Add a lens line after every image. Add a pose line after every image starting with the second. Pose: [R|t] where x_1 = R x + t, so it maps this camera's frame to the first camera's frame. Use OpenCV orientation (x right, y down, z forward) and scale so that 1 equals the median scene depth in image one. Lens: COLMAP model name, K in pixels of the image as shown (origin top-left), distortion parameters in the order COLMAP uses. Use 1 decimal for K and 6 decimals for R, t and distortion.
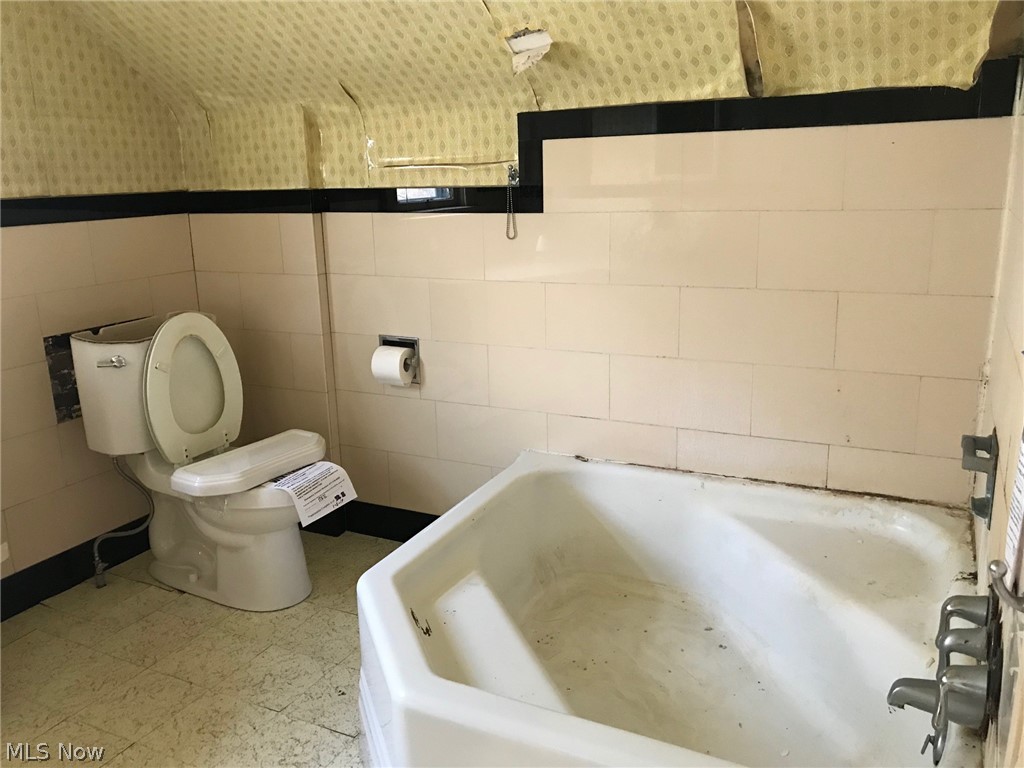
lens RADIAL K [[843.4, 0, 505.0], [0, 843.4, 366.9], [0, 0, 1]] dist [0.042520, -0.041203]
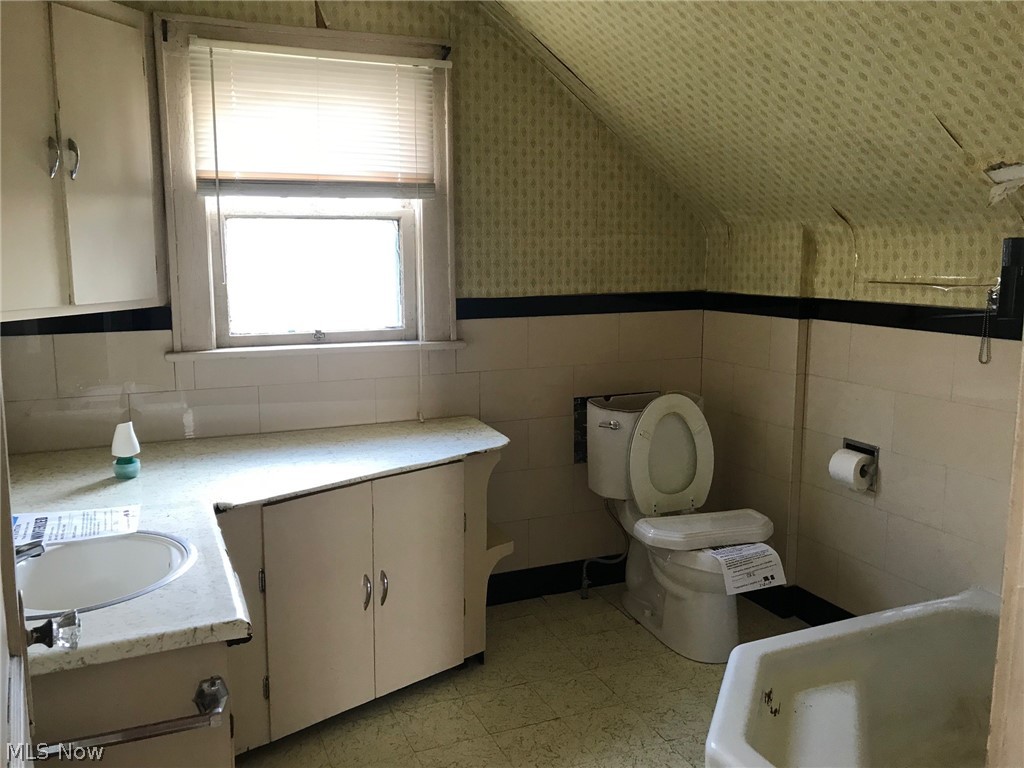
lens RADIAL K [[843.4, 0, 505.0], [0, 843.4, 366.9], [0, 0, 1]] dist [0.042520, -0.041203]
pose [[0.770603, 0.115143, -0.626828, 0.191031], [-0.166643, 0.985730, -0.023796, -0.032253], [0.615143, 0.122793, 0.778794, -0.095242]]
